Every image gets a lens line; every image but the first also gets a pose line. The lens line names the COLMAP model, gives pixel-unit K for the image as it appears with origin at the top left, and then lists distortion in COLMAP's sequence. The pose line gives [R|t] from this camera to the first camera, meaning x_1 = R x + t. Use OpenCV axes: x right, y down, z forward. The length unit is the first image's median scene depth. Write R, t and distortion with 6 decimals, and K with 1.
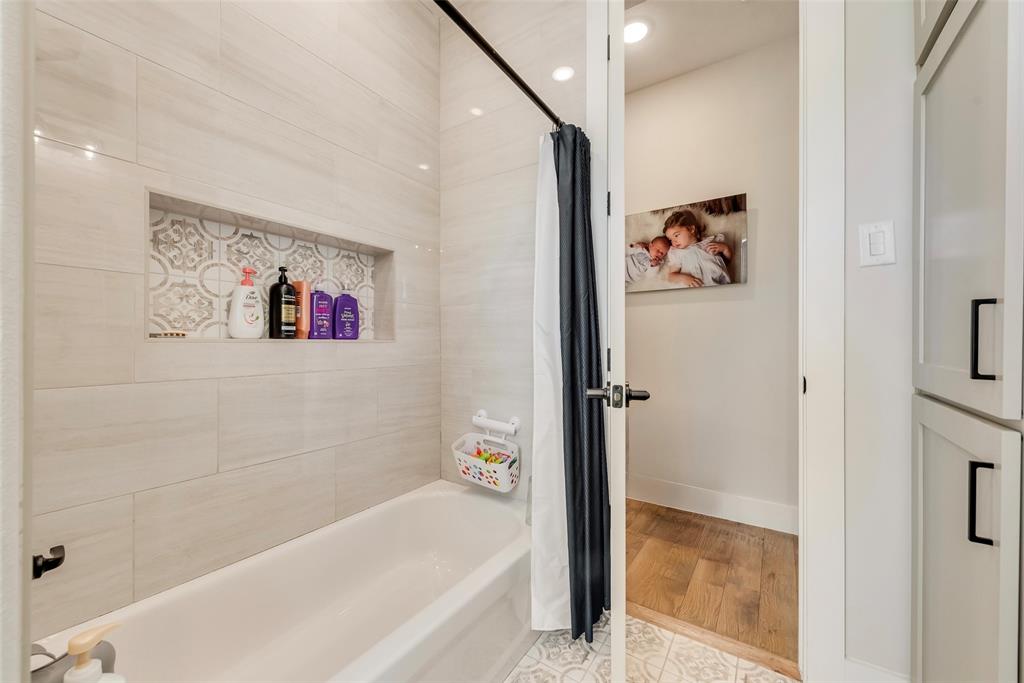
lens RADIAL K [[403.0, 0, 507.3], [0, 403.0, 342.3], [0, 0, 1]] dist [0.001872, 0.000093]
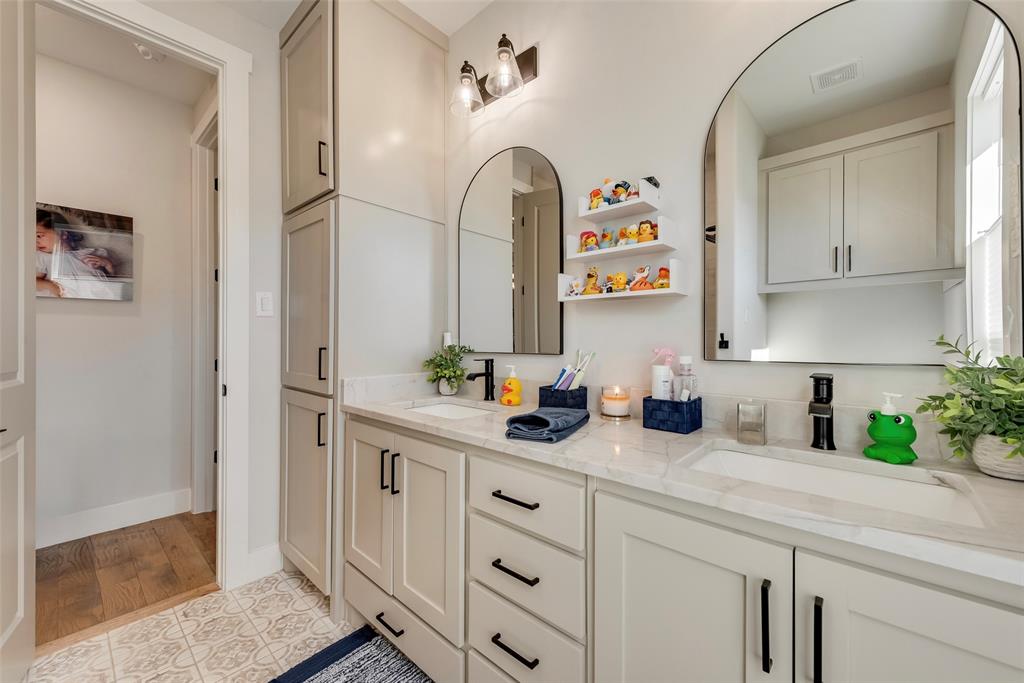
lens RADIAL K [[403.0, 0, 507.3], [0, 403.0, 342.3], [0, 0, 1]] dist [0.001872, 0.000093]
pose [[0.146134, -0.004843, 0.989253, -0.403720], [-0.003020, 0.999981, 0.005342, -0.056539], [-0.989260, -0.003768, 0.146117, -0.179293]]
